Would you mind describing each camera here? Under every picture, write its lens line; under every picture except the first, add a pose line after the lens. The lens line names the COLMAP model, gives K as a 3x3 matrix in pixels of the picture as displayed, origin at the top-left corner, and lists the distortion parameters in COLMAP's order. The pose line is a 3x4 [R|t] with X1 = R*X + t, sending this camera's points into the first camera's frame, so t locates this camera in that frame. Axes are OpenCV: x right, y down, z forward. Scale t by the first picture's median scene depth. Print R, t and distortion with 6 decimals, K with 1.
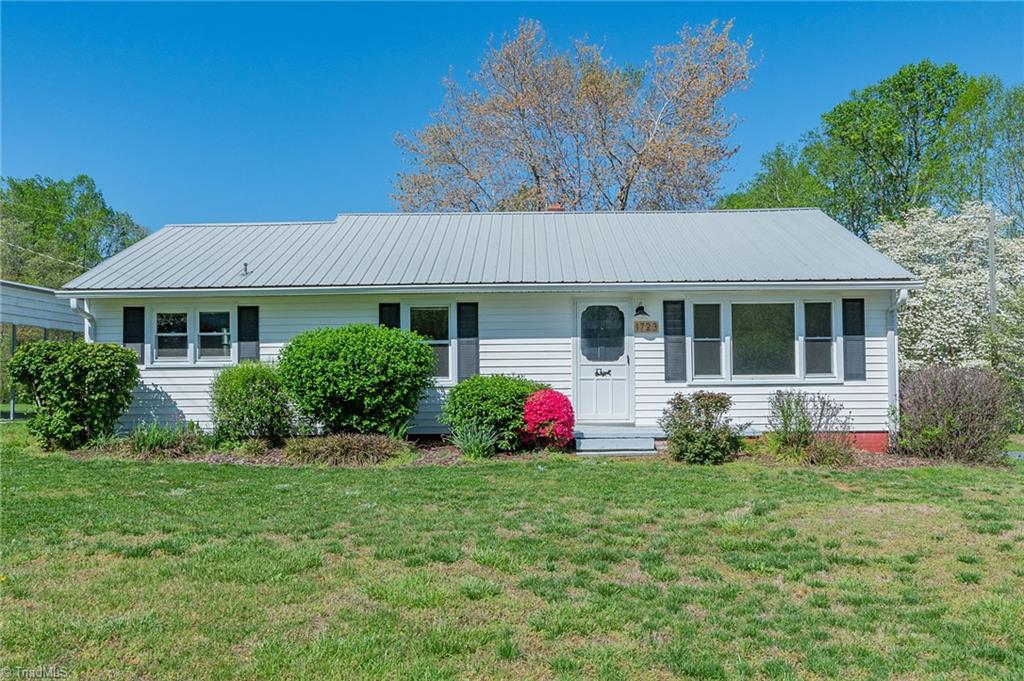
lens RADIAL K [[870.6, 0, 512.4], [0, 870.6, 342.5], [0, 0, 1]] dist [0.000239, 0.000248]
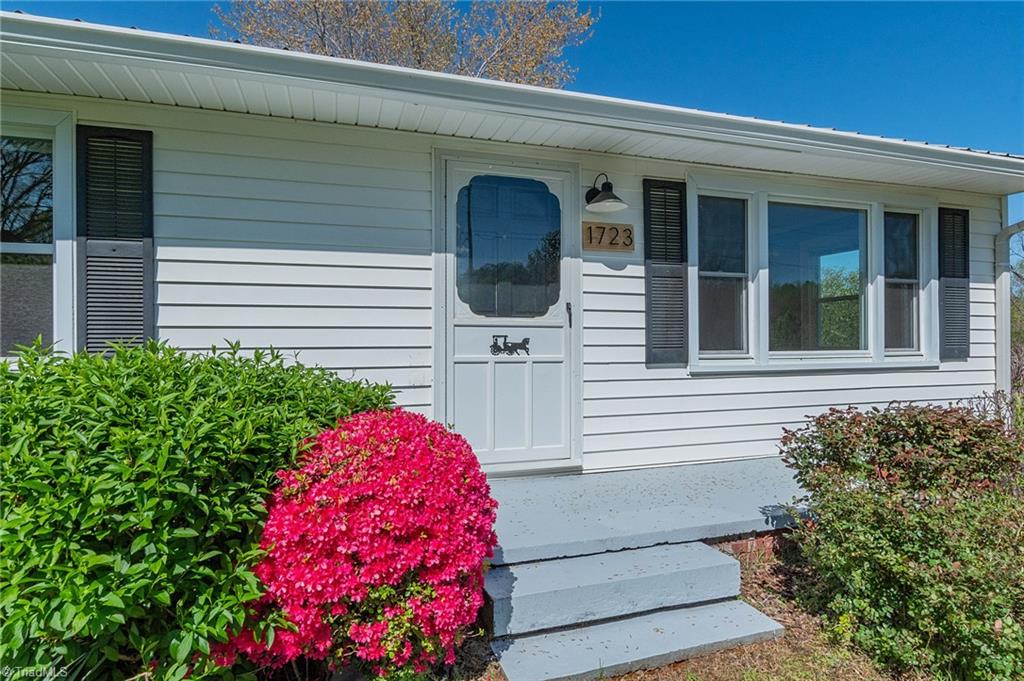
lens RADIAL K [[583.0, 0, 515.3], [0, 583.0, 347.2], [0, 0, 1]] dist [0.008743, 0.000969]
pose [[0.948974, 0.002050, 0.315348, 0.021715], [-0.011100, 0.999576, 0.026906, 0.028288], [-0.315160, -0.029033, 0.948594, 0.743547]]
